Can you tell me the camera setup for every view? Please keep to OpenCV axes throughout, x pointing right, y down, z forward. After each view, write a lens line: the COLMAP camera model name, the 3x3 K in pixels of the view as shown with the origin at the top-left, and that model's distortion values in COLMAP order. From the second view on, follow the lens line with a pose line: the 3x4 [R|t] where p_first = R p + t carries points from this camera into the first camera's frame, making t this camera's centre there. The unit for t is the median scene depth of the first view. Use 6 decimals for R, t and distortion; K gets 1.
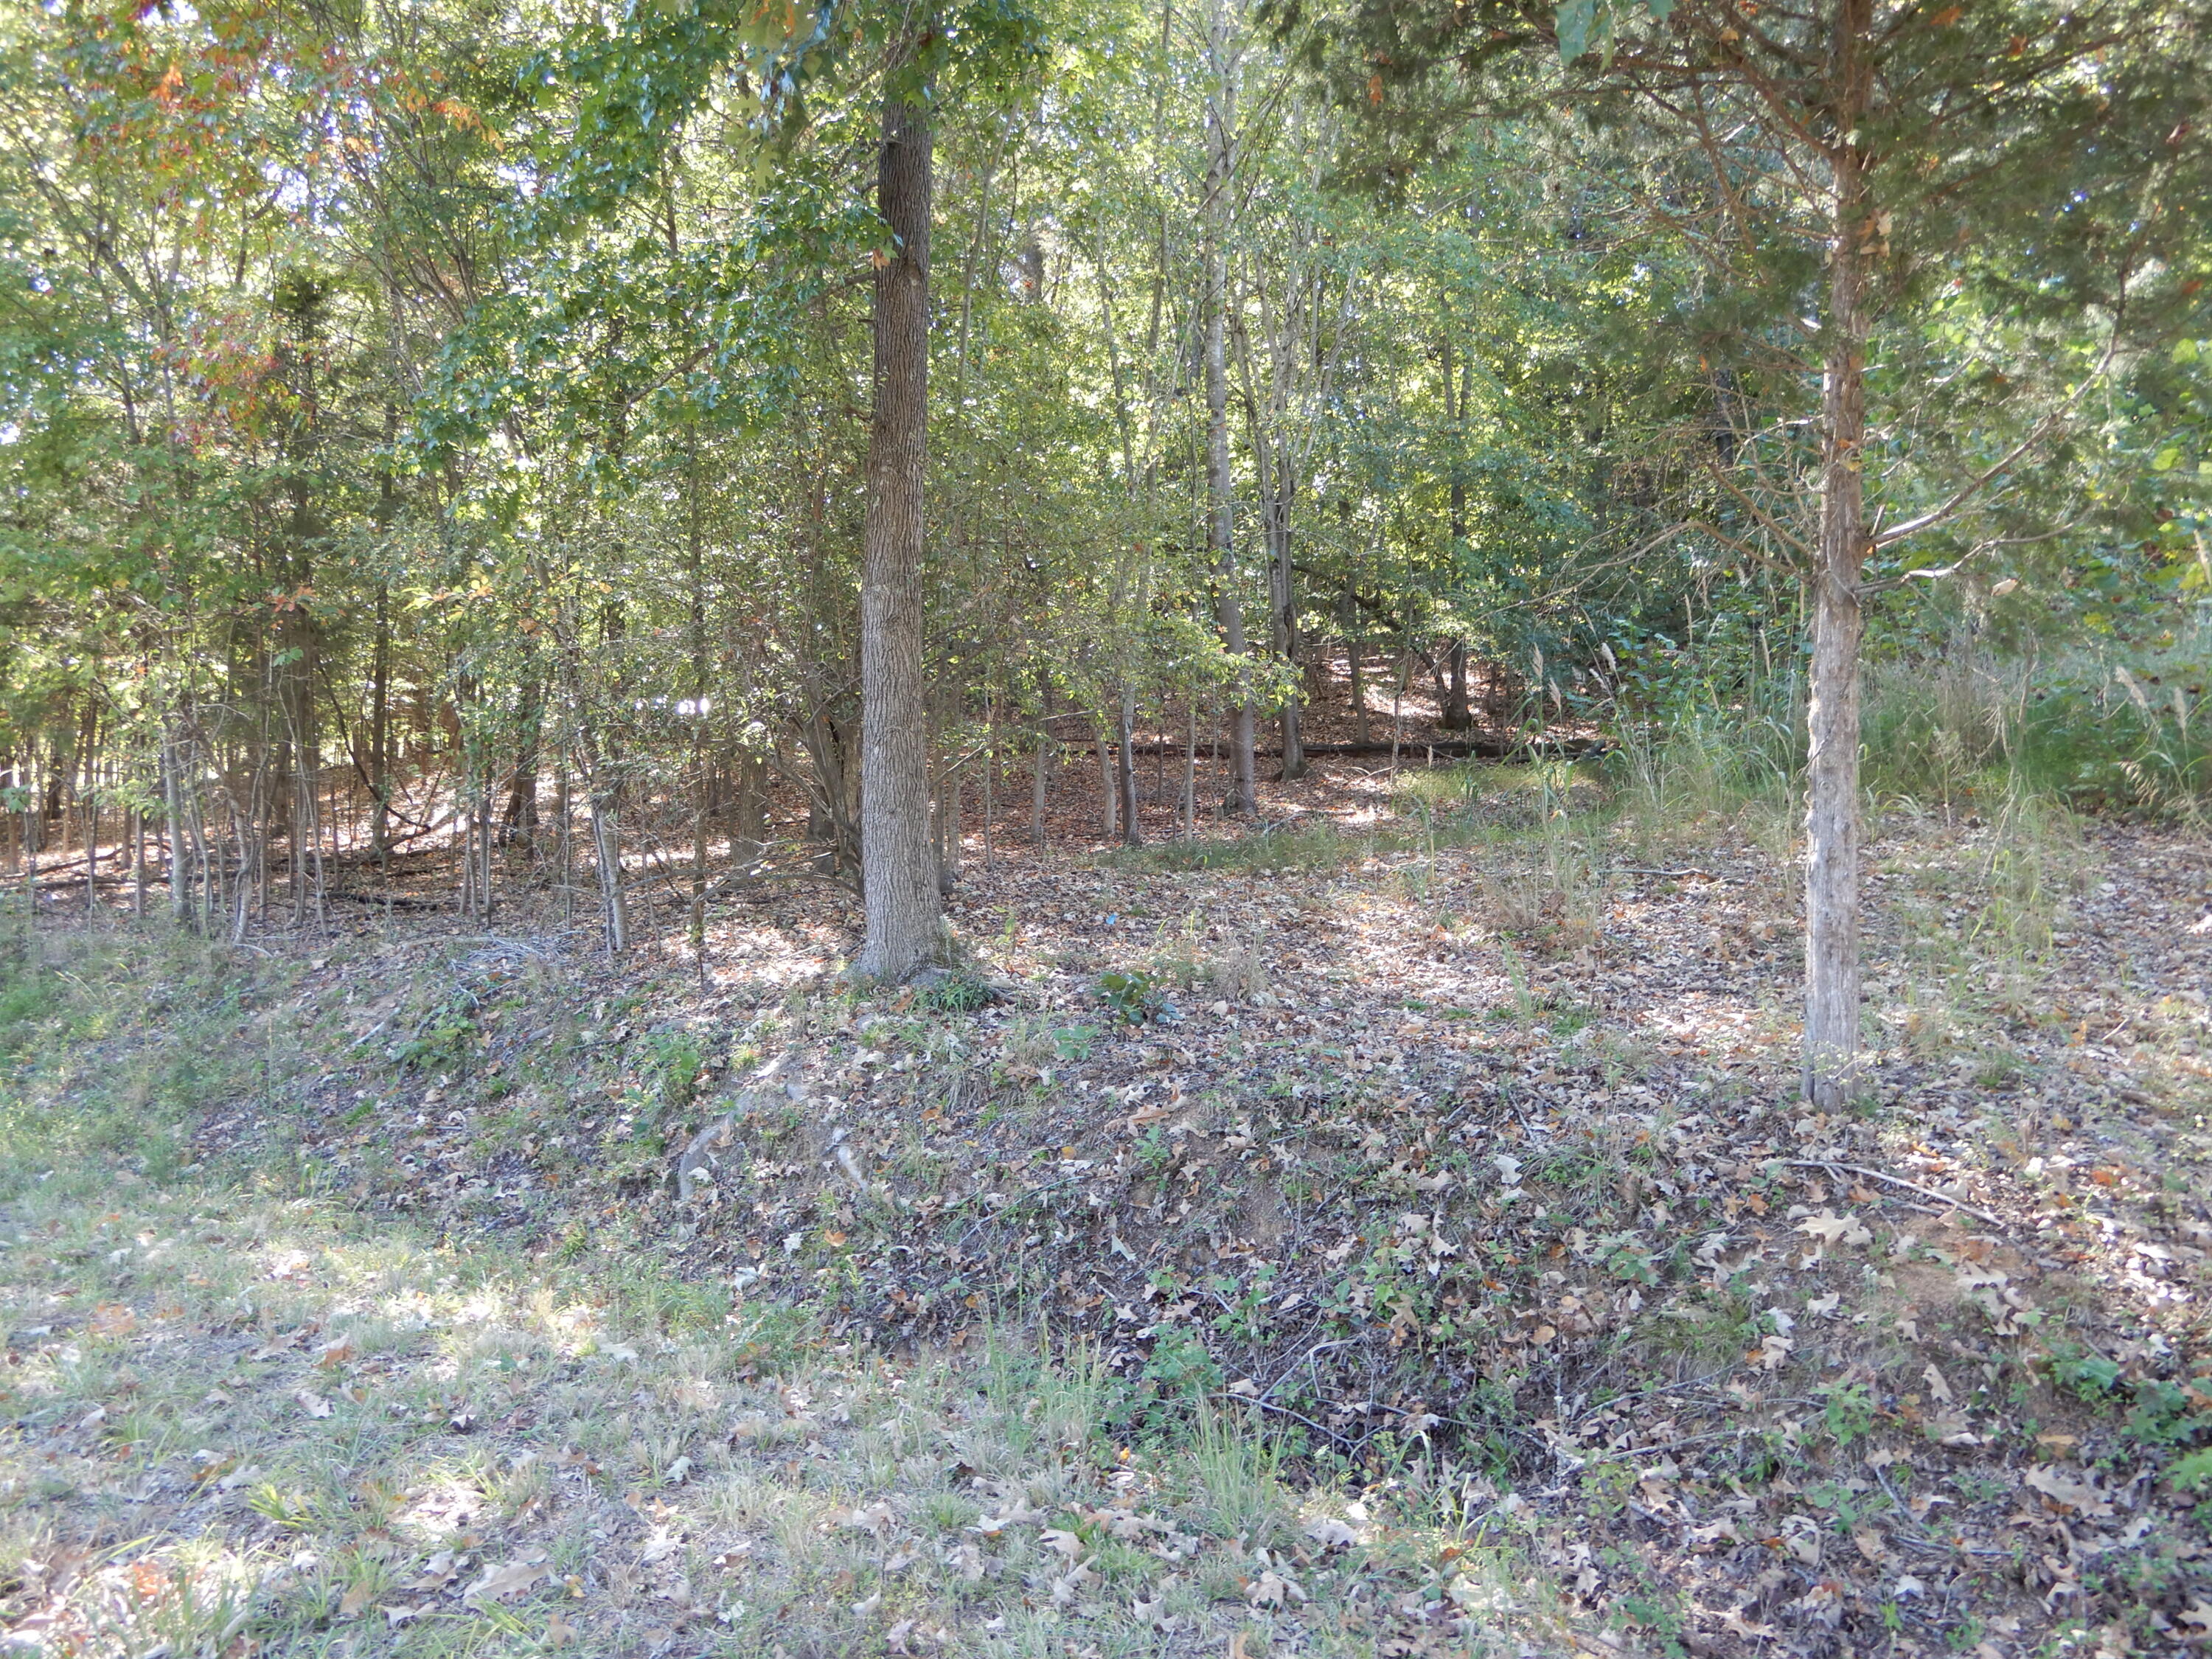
lens RADIAL K [[1570.3, 0, 1109.1], [0, 1570.3, 806.6], [0, 0, 1]] dist [-0.000130, -0.001276]
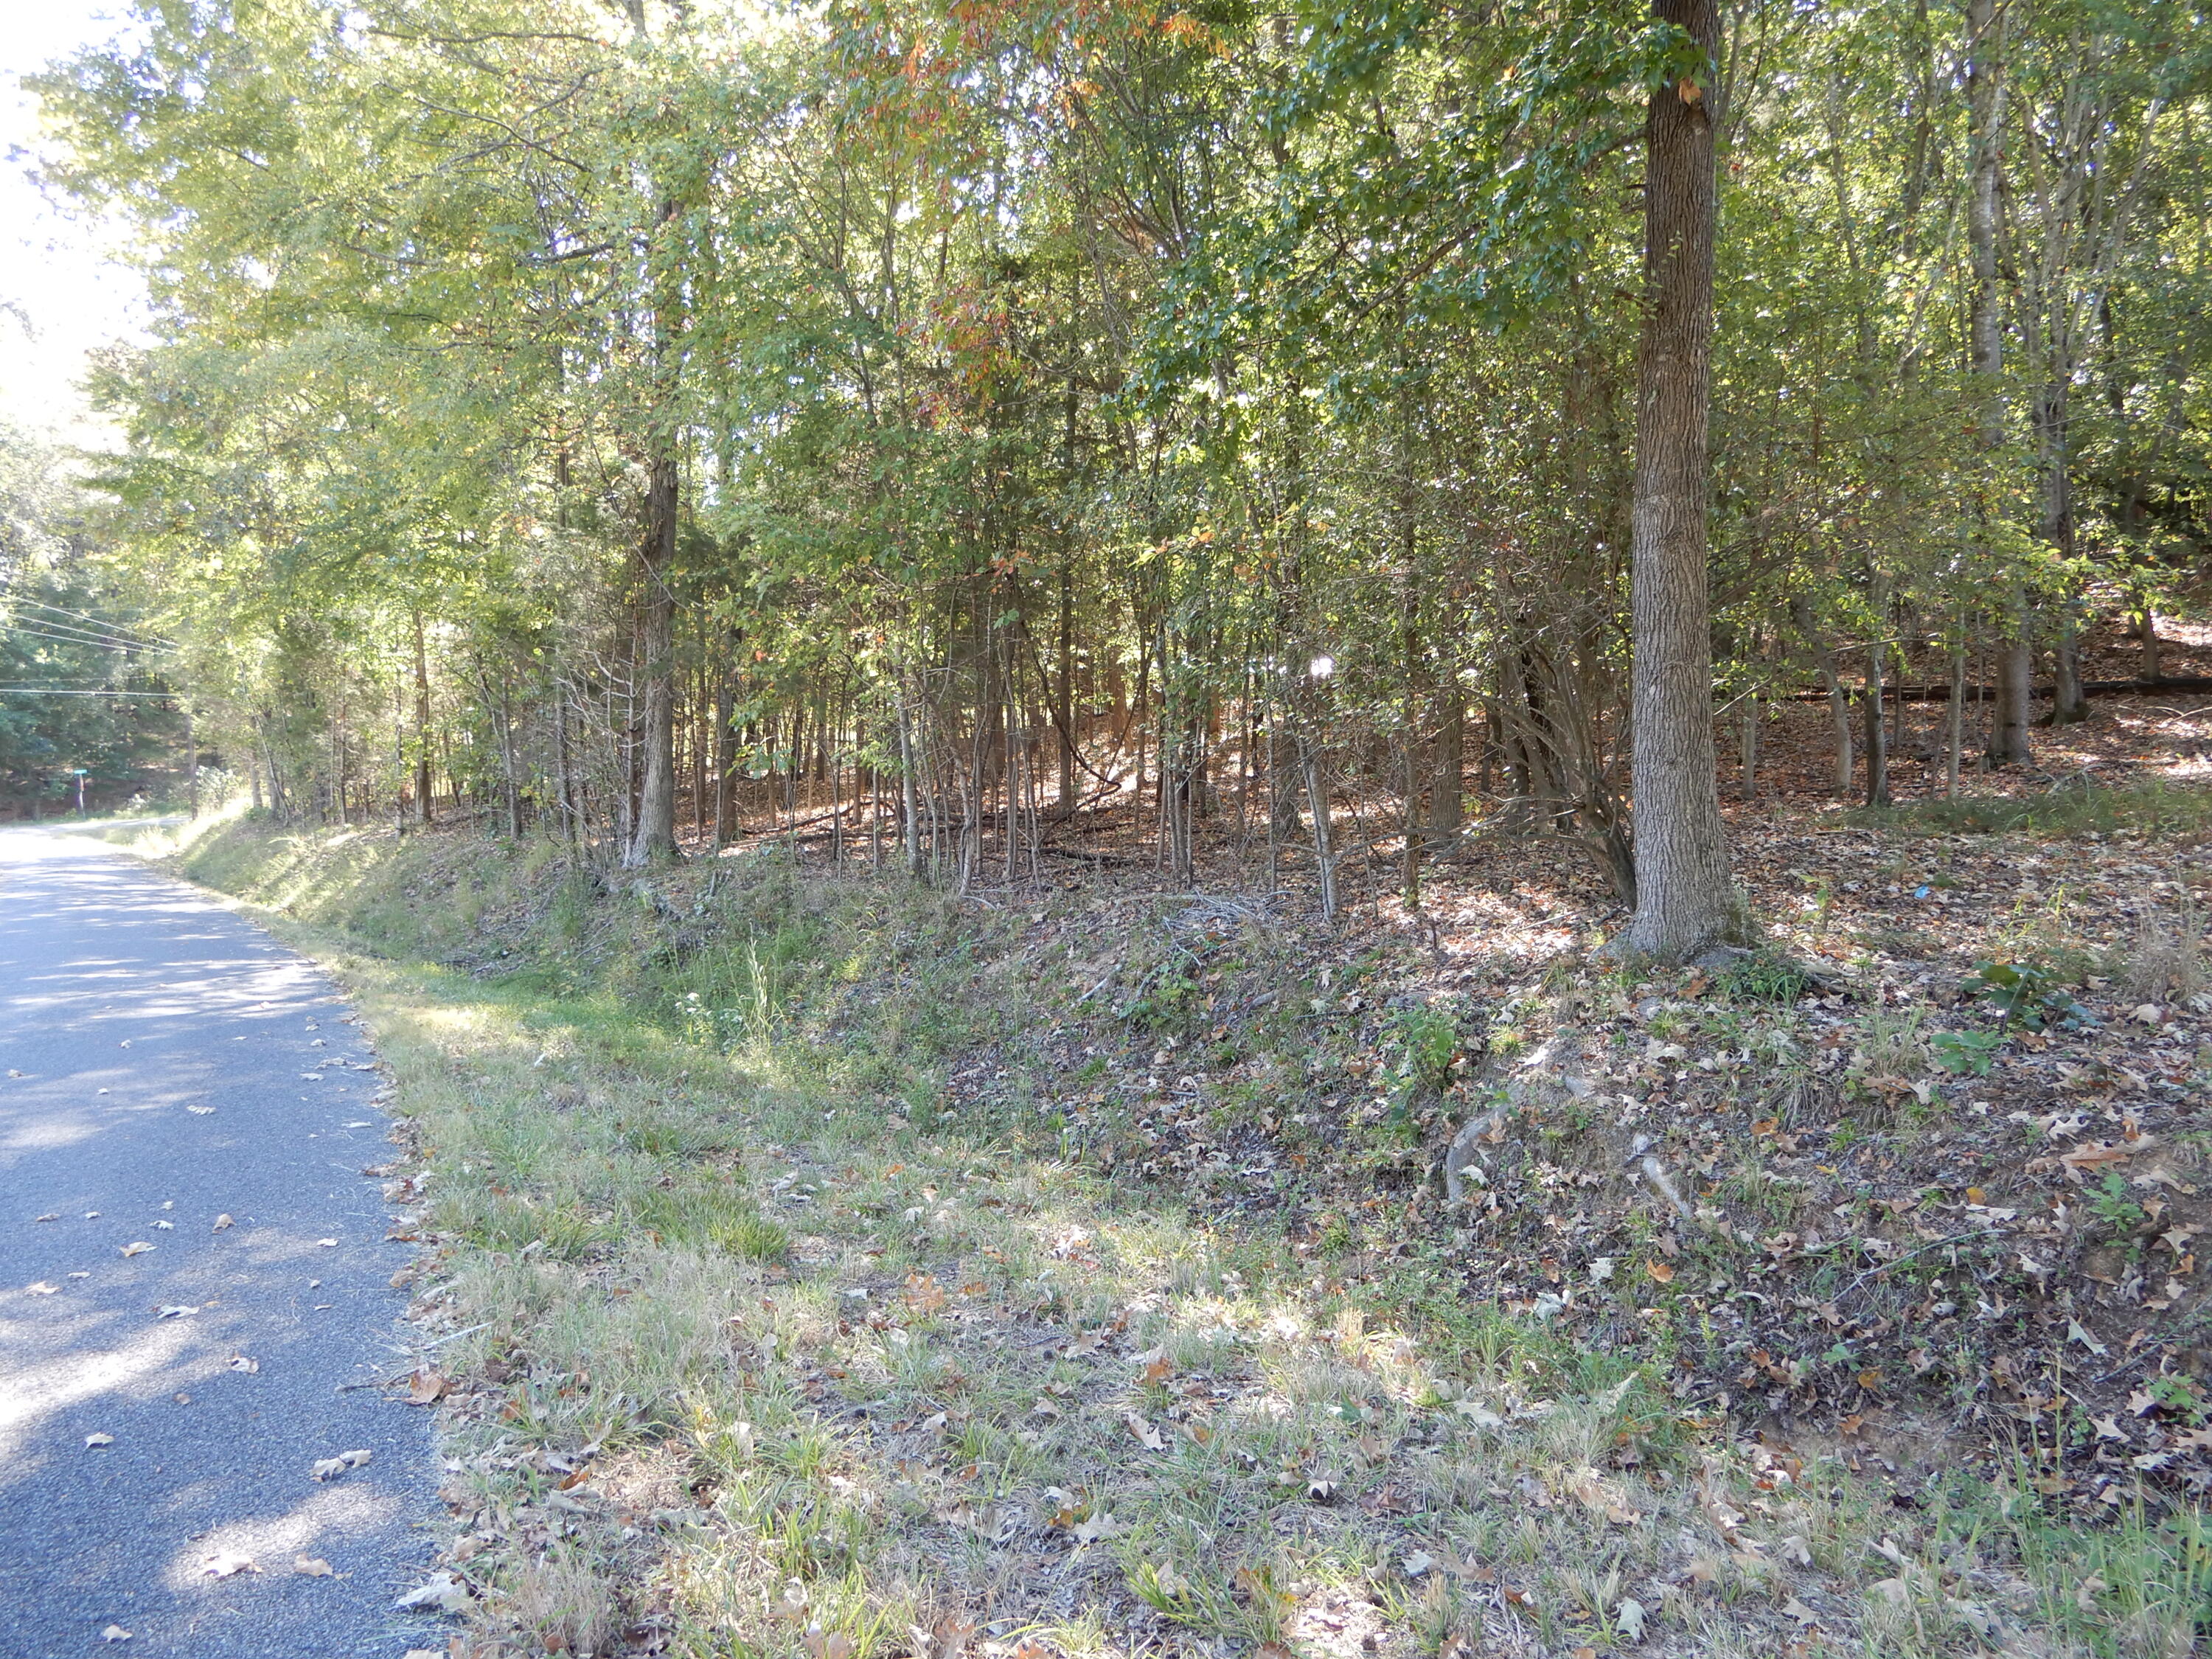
lens RADIAL K [[1570.3, 0, 1109.1], [0, 1570.3, 806.6], [0, 0, 1]] dist [-0.000130, -0.001276]
pose [[0.925173, 0.000765, -0.379545, -0.120243], [0.009227, 0.999657, 0.024506, 0.004730], [0.379433, -0.026175, 0.924849, 0.116863]]
